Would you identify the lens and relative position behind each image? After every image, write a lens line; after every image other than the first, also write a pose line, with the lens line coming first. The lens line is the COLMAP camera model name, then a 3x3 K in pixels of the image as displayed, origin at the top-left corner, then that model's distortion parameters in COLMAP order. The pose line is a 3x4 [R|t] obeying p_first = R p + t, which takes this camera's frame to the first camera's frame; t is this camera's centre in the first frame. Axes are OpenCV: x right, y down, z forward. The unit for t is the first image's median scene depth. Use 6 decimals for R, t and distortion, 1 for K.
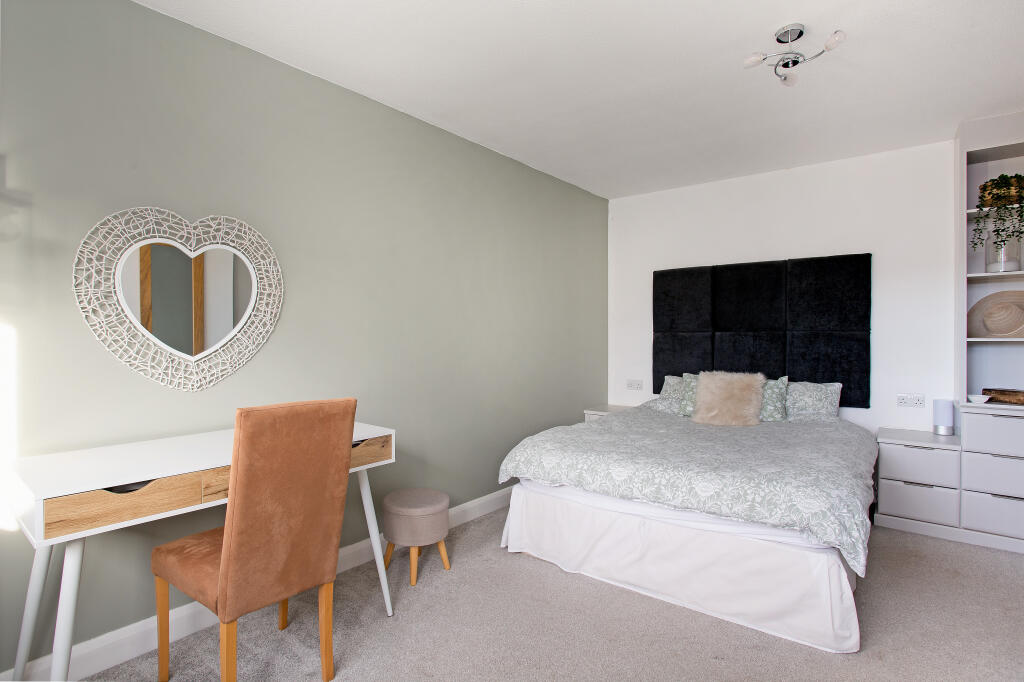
lens RADIAL K [[512.9, 0, 484.4], [0, 512.9, 336.7], [0, 0, 1]] dist [-0.064761, 0.051780]
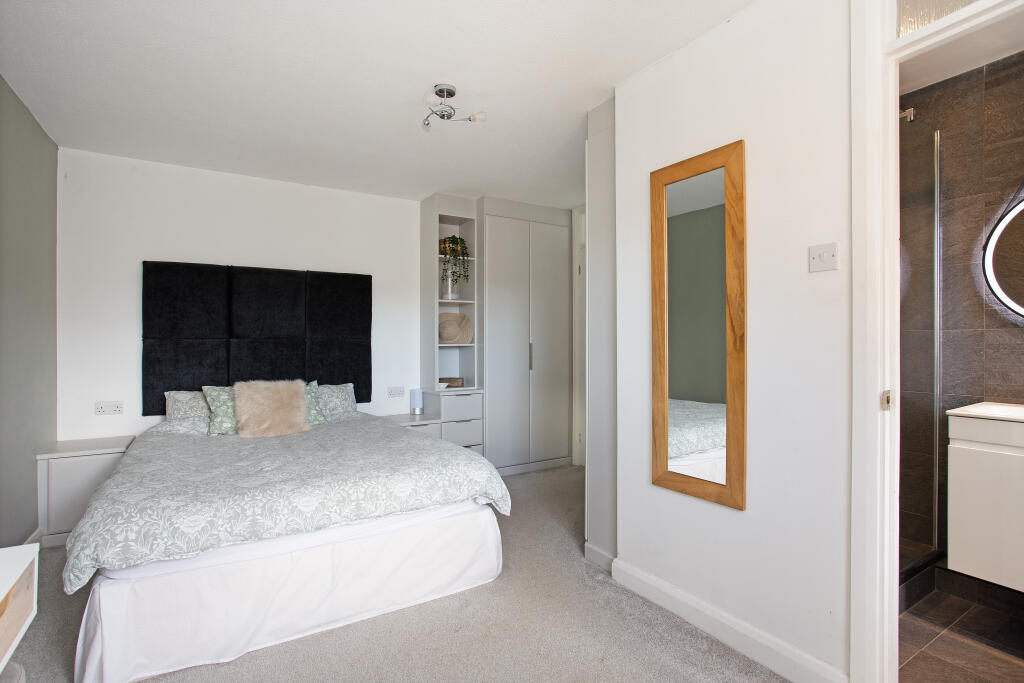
lens RADIAL K [[541.3, 0, 486.3], [0, 541.3, 344.9], [0, 0, 1]] dist [-0.000447, 0.000357]
pose [[0.325672, -0.007792, 0.945451, -0.385707], [0.003530, 0.999969, 0.007026, -0.003887], [-0.945476, 0.001050, 0.325689, 0.319780]]
